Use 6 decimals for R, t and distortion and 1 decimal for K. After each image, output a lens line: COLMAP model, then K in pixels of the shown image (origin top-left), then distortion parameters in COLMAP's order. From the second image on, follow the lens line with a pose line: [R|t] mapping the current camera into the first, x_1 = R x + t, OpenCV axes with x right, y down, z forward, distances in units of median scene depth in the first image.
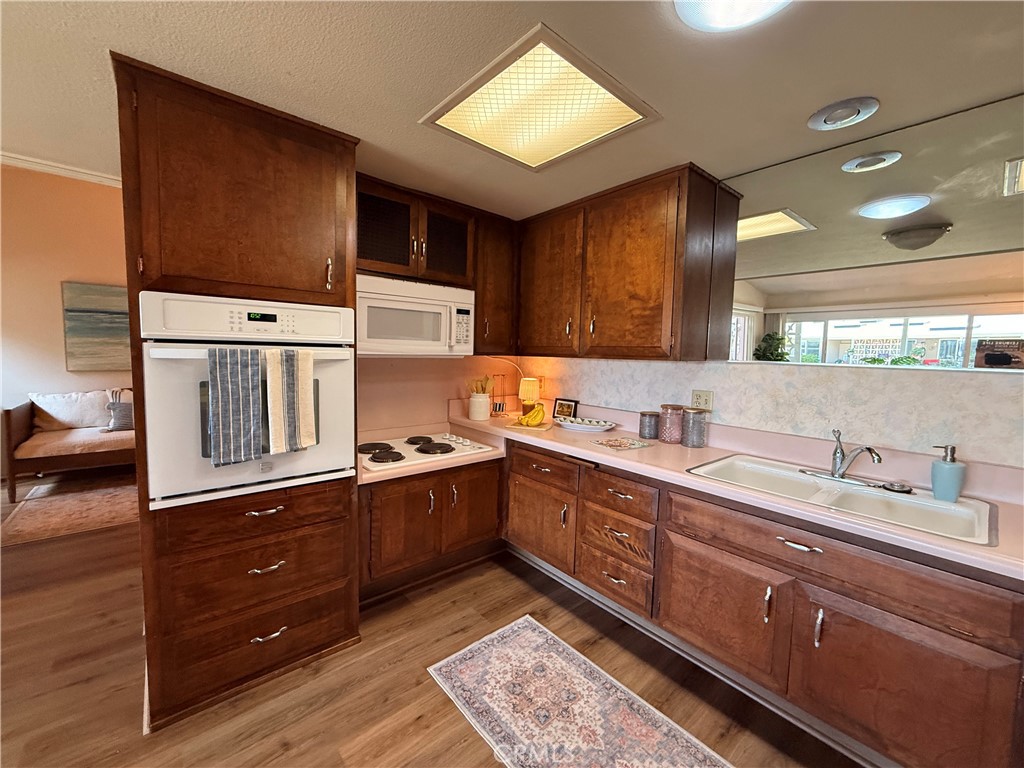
lens RADIAL K [[408.2, 0, 512.0], [0, 408.2, 384.0], [0, 0, 1]] dist [0.000870, -0.000073]
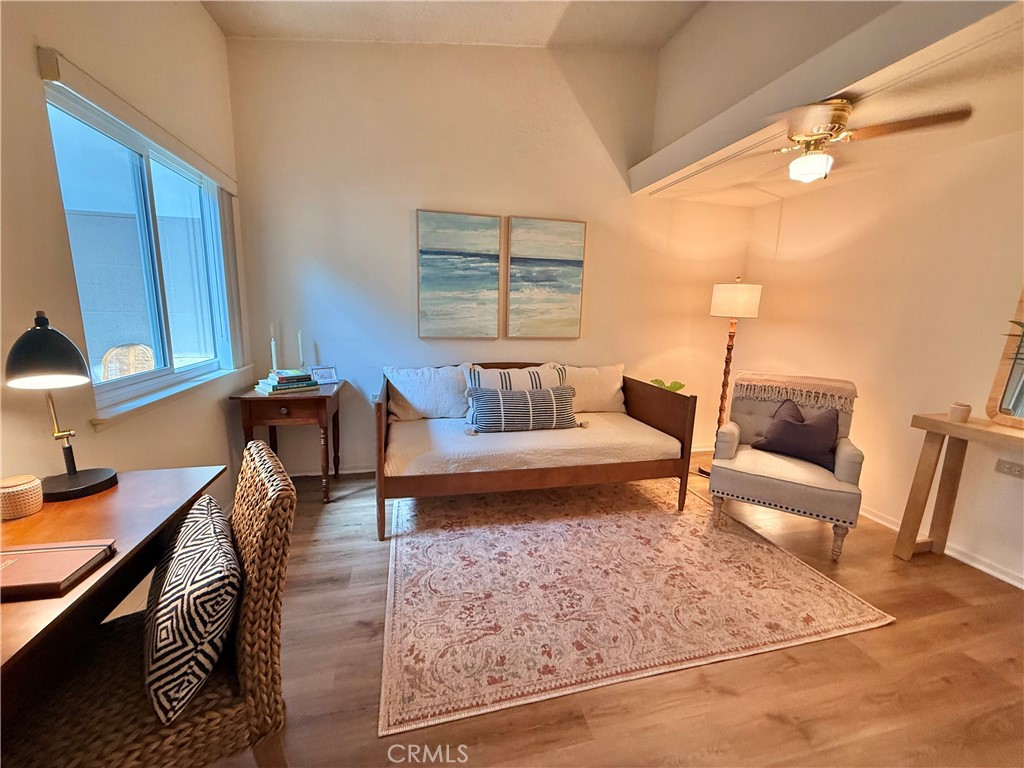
lens RADIAL K [[408.2, 0, 512.0], [0, 408.2, 384.0], [0, 0, 1]] dist [0.000870, -0.000073]
pose [[0.892160, 0.086047, -0.443448, -0.534281], [-0.043635, 0.993515, 0.104994, -0.029057], [0.449607, -0.074322, 0.890129, 0.366786]]
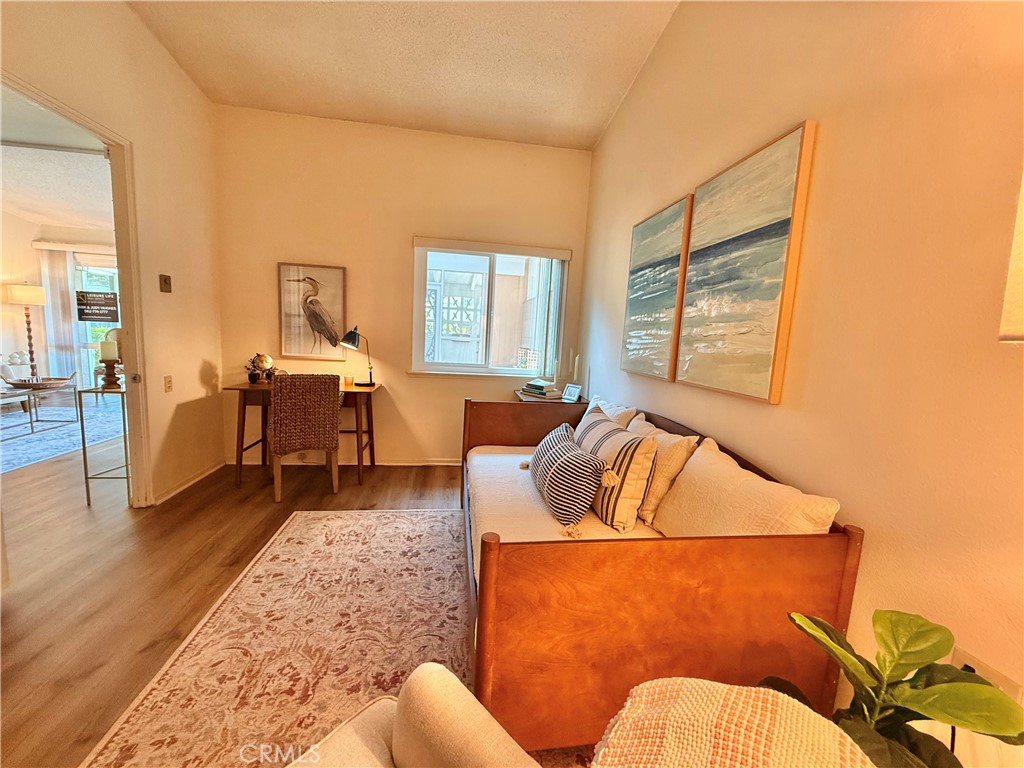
lens RADIAL K [[408.2, 0, 512.0], [0, 408.2, 384.0], [0, 0, 1]] dist [0.000870, -0.000073]
pose [[-0.534663, 0.050672, -0.843545, -0.400963], [-0.133117, 0.980688, 0.143284, -0.068904], [0.834515, 0.188898, -0.517592, 1.044137]]
